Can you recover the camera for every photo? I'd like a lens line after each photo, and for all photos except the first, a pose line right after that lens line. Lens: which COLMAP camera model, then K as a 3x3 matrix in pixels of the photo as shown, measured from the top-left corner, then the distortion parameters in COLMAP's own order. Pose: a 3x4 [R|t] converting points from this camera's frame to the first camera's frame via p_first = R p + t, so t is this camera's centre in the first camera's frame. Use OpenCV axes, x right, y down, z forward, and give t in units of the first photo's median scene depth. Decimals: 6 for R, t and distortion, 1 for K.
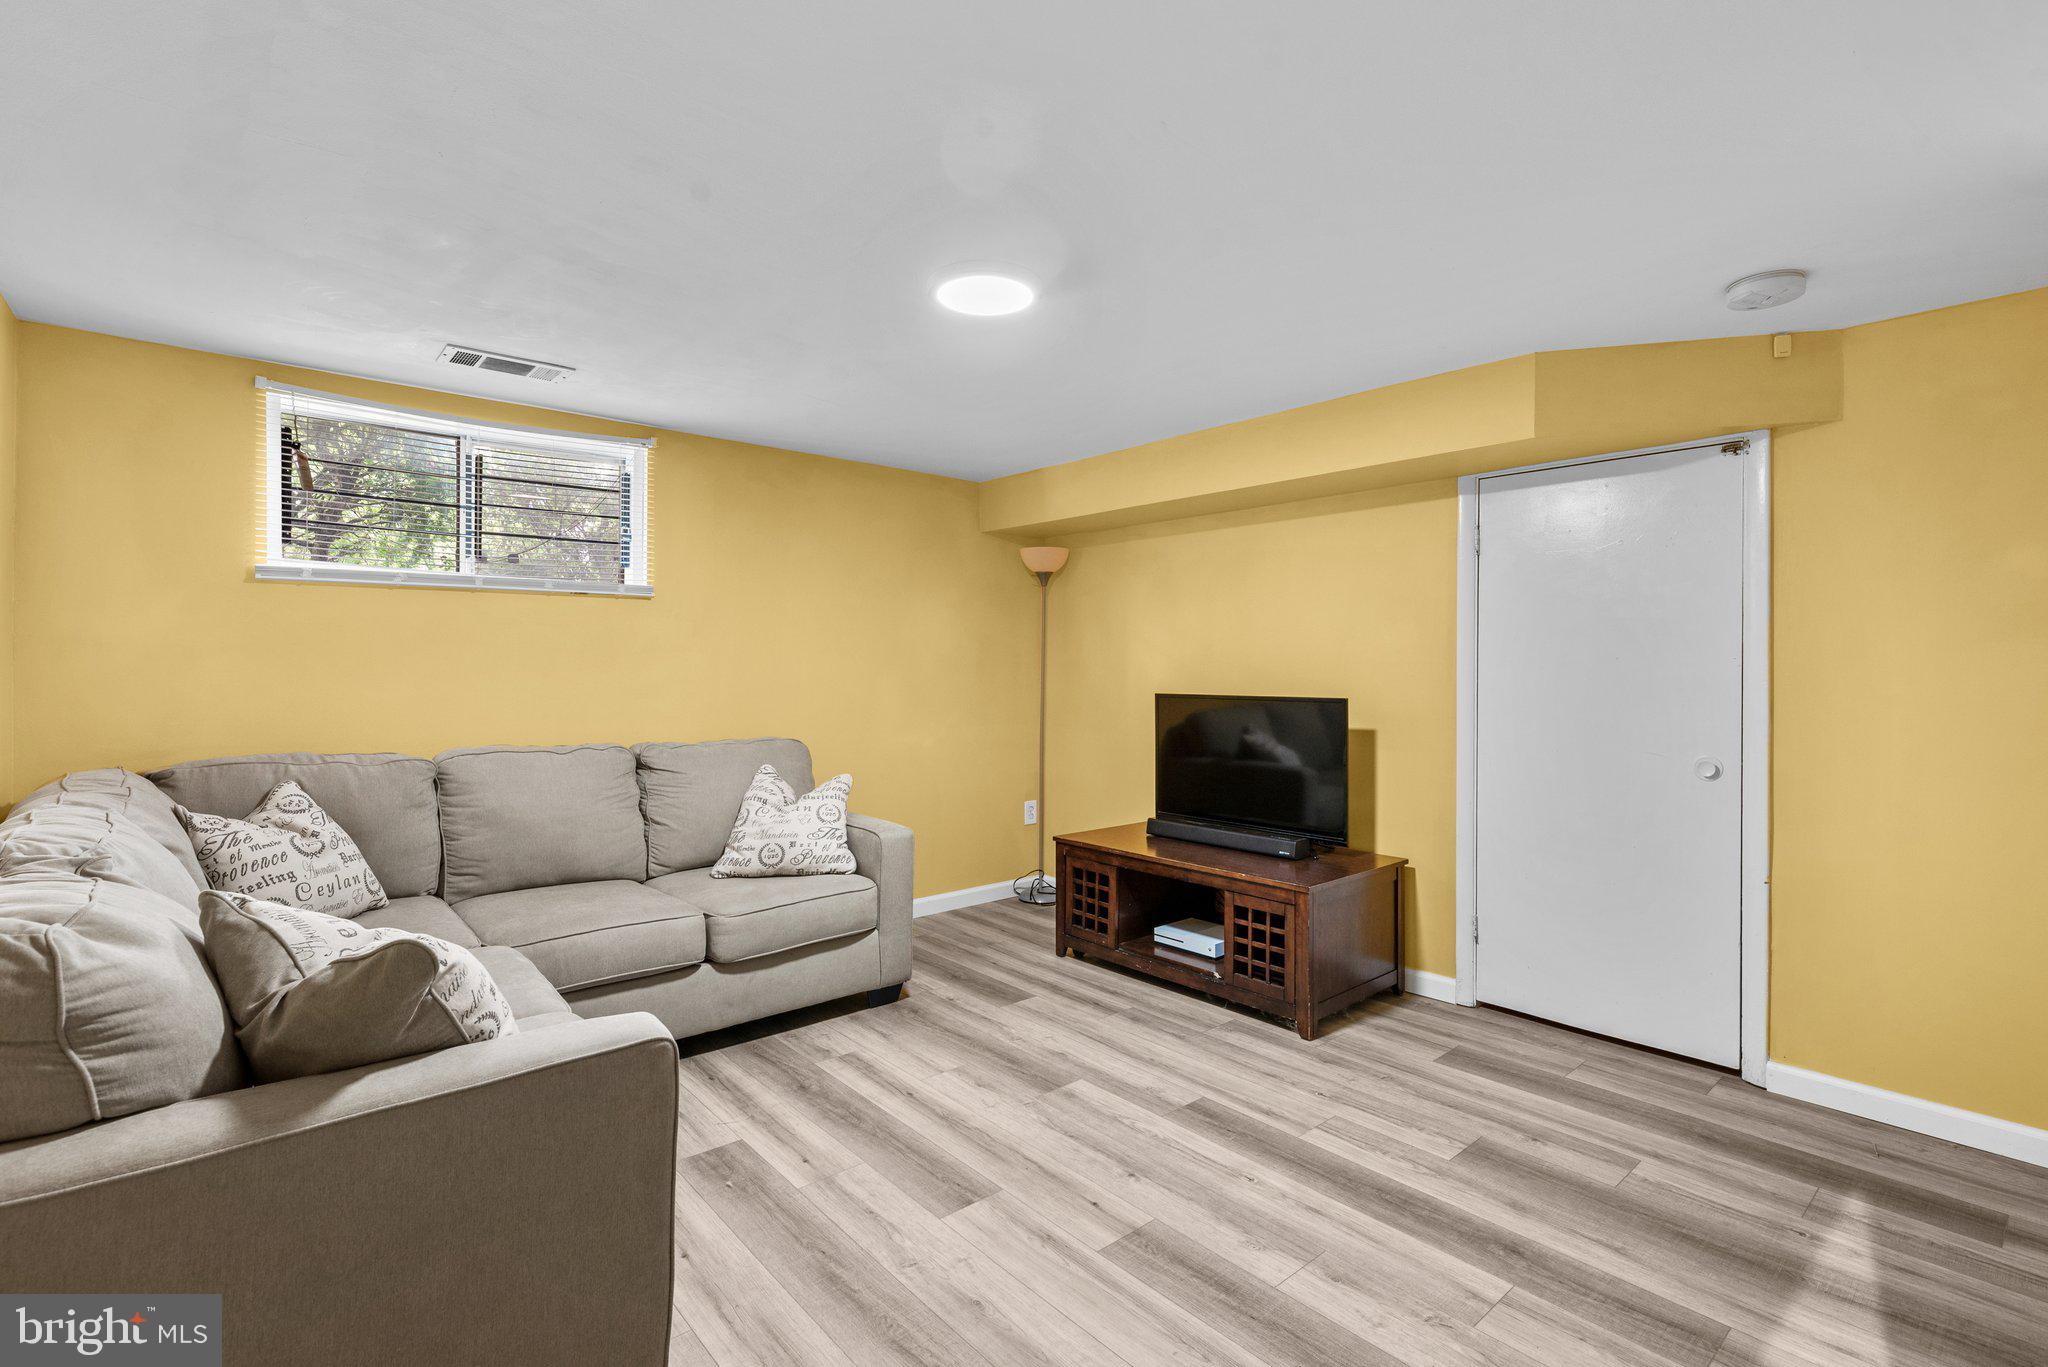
lens RADIAL K [[935.5, 0, 1045.7], [0, 935.5, 687.4], [0, 0, 1]] dist [0.006609, 0.000335]
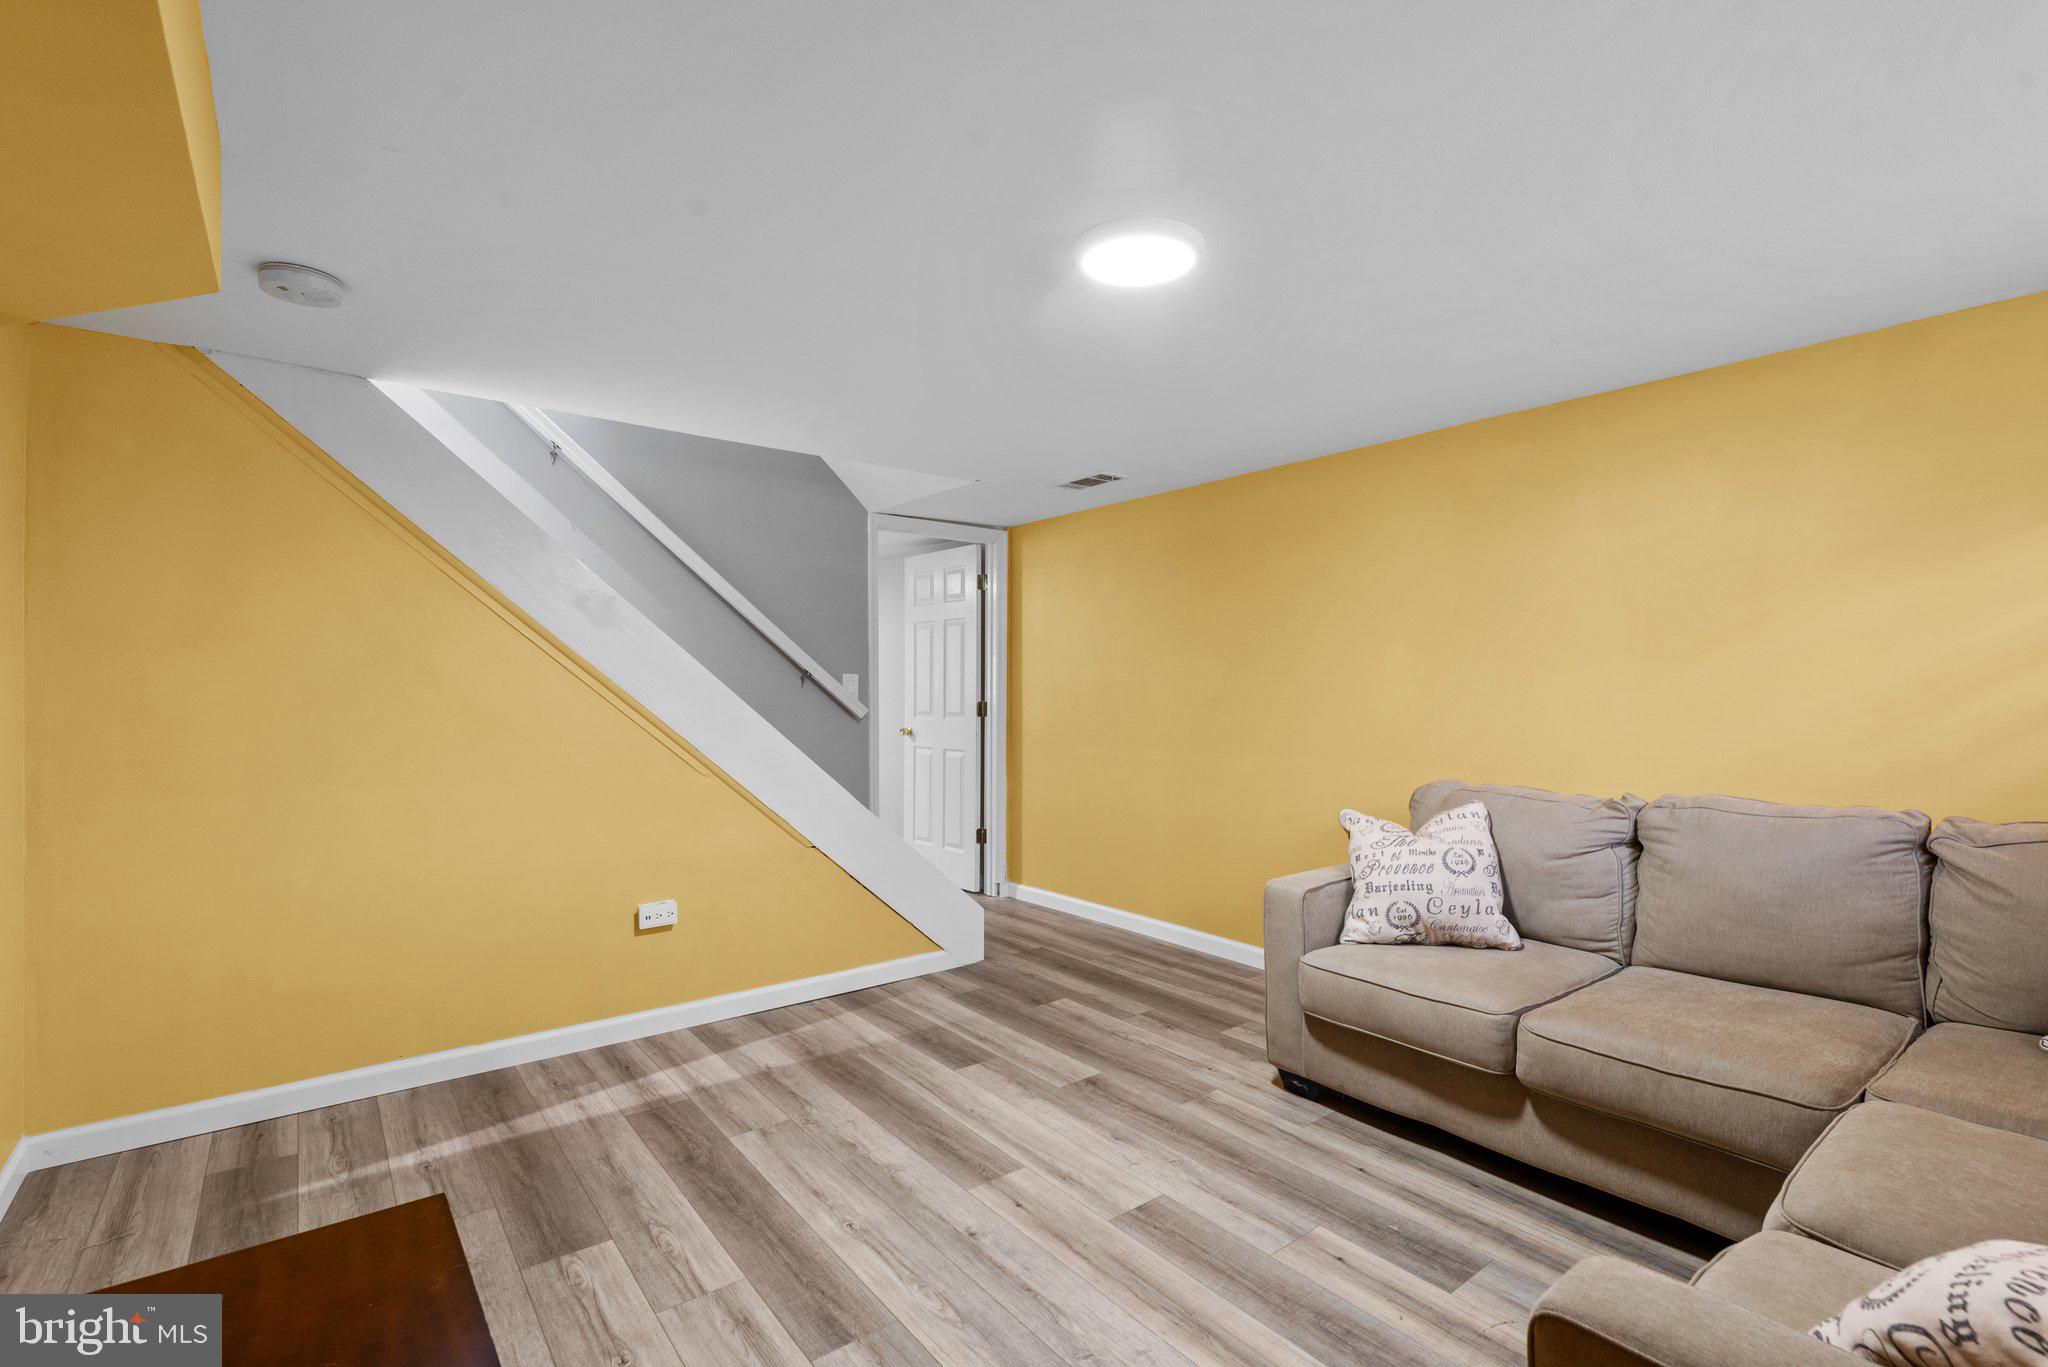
lens RADIAL K [[935.5, 0, 1045.7], [0, 935.5, 687.4], [0, 0, 1]] dist [0.006609, 0.000335]
pose [[-0.998910, -0.005577, 0.046353, -0.022645], [-0.004786, 0.999841, 0.017158, -0.041816], [-0.046441, 0.016917, -0.998778, 2.040744]]
